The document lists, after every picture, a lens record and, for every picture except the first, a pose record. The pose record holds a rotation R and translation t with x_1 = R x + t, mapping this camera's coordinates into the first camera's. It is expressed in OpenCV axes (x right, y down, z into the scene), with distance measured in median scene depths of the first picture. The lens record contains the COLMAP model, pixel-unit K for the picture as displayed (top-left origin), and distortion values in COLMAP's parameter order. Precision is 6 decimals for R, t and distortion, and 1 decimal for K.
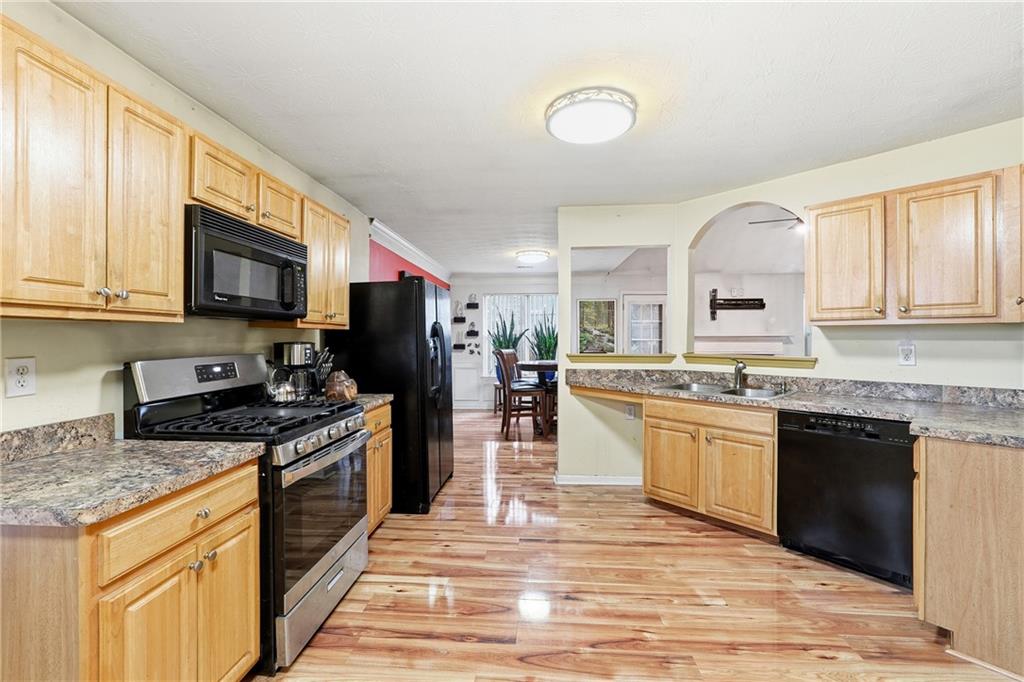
lens RADIAL K [[431.3, 0, 509.2], [0, 431.3, 339.8], [0, 0, 1]] dist [-0.018734, 0.006129]
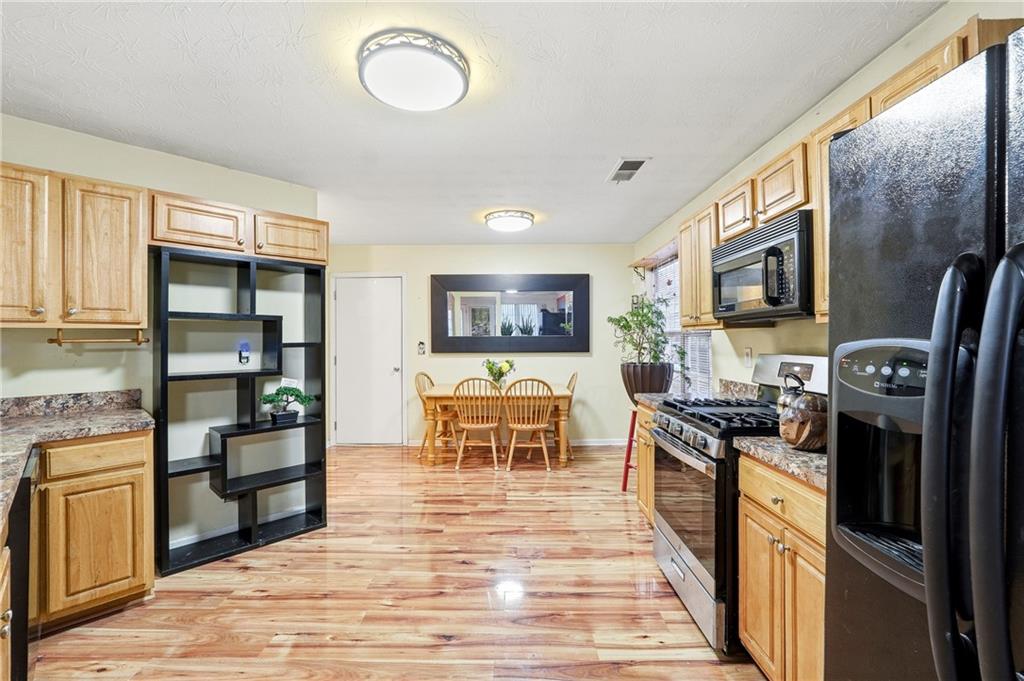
lens RADIAL K [[431.3, 0, 502.6], [0, 431.3, 339.6], [0, 0, 1]] dist [-0.018734, 0.006129]
pose [[-0.998303, 0.005502, -0.057977, 0.061750], [0.005484, 0.999985, 0.000466, -0.005062], [0.057979, 0.000148, -0.998318, 1.559709]]
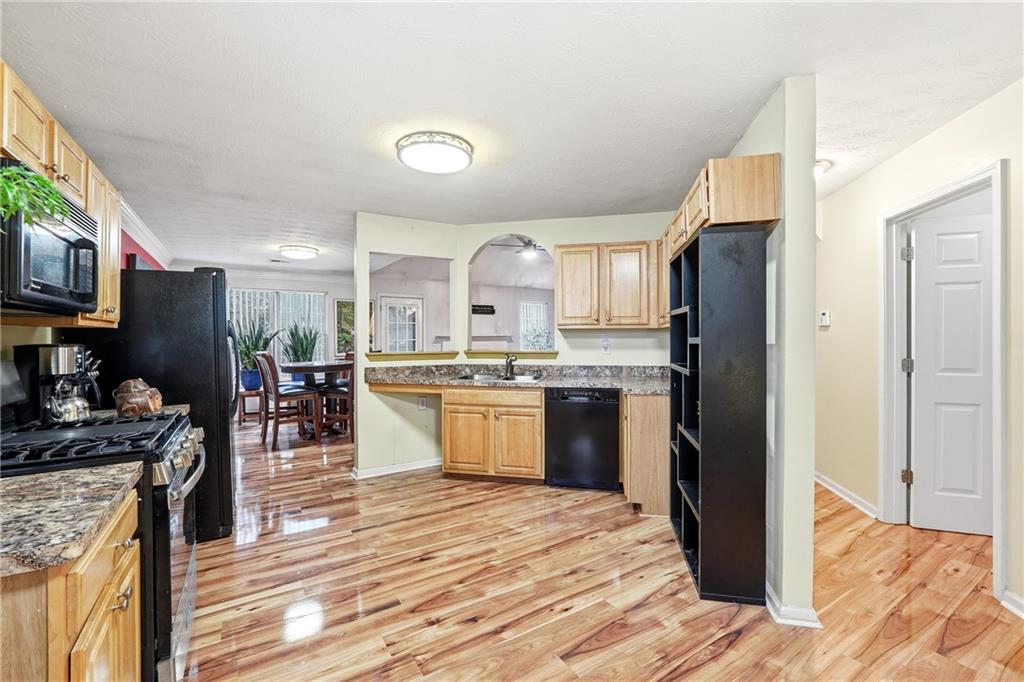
lens RADIAL K [[431.3, 0, 511.8], [0, 431.3, 338.6], [0, 0, 1]] dist [-0.018734, 0.006129]
pose [[0.802422, -0.004334, 0.596741, -0.301809], [0.006887, 0.999974, -0.001999, 0.002370], [-0.596717, 0.005714, 0.802431, -0.072576]]
